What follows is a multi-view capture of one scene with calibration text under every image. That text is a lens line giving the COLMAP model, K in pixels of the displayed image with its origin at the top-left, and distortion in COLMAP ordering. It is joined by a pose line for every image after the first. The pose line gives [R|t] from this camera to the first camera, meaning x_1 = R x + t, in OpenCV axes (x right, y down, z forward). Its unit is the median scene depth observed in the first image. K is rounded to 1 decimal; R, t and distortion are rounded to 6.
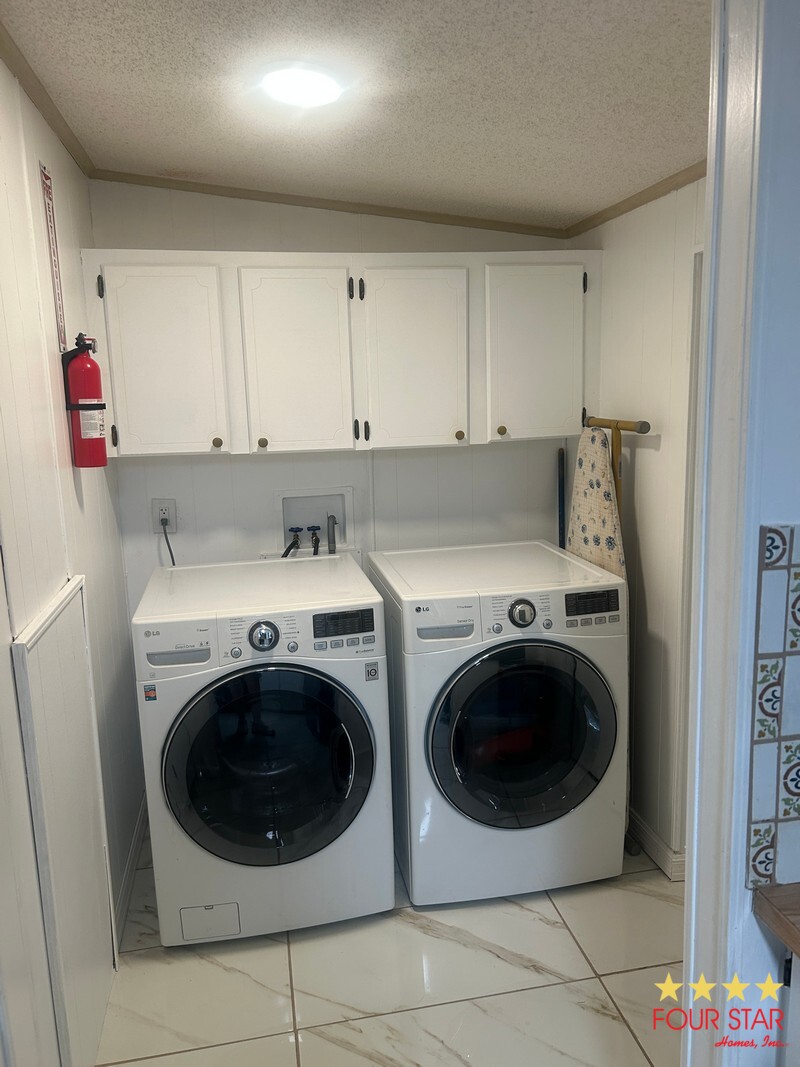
lens RADIAL K [[798.9, 0, 400.0], [0, 798.9, 533.5], [0, 0, 1]] dist [0.038025, -0.004376]
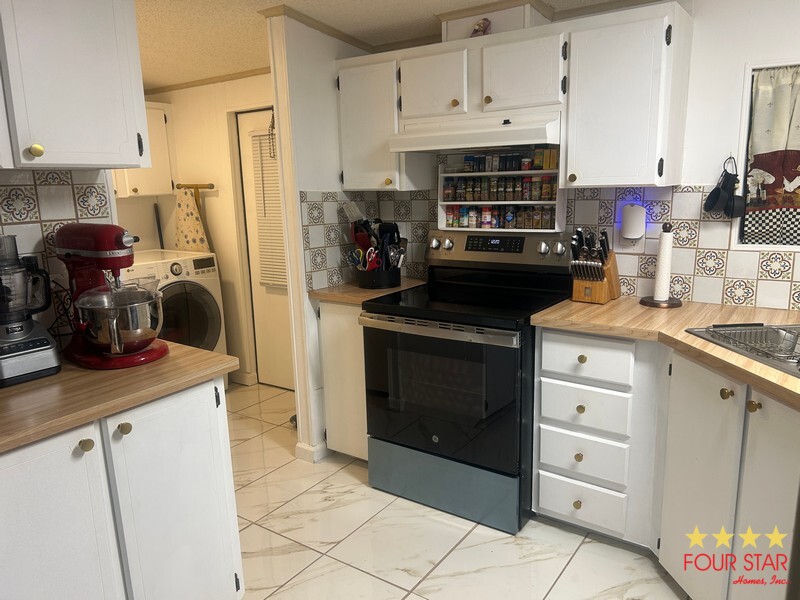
lens RADIAL K [[599.0, 0, 400.0], [0, 599.0, 300.0], [0, 0, 1]] dist [0.038025, -0.004376]
pose [[0.720187, -0.122169, 0.682939, -0.485264], [0.133980, 0.990335, 0.035871, 0.185135], [-0.680721, 0.065667, 0.729594, -0.546543]]
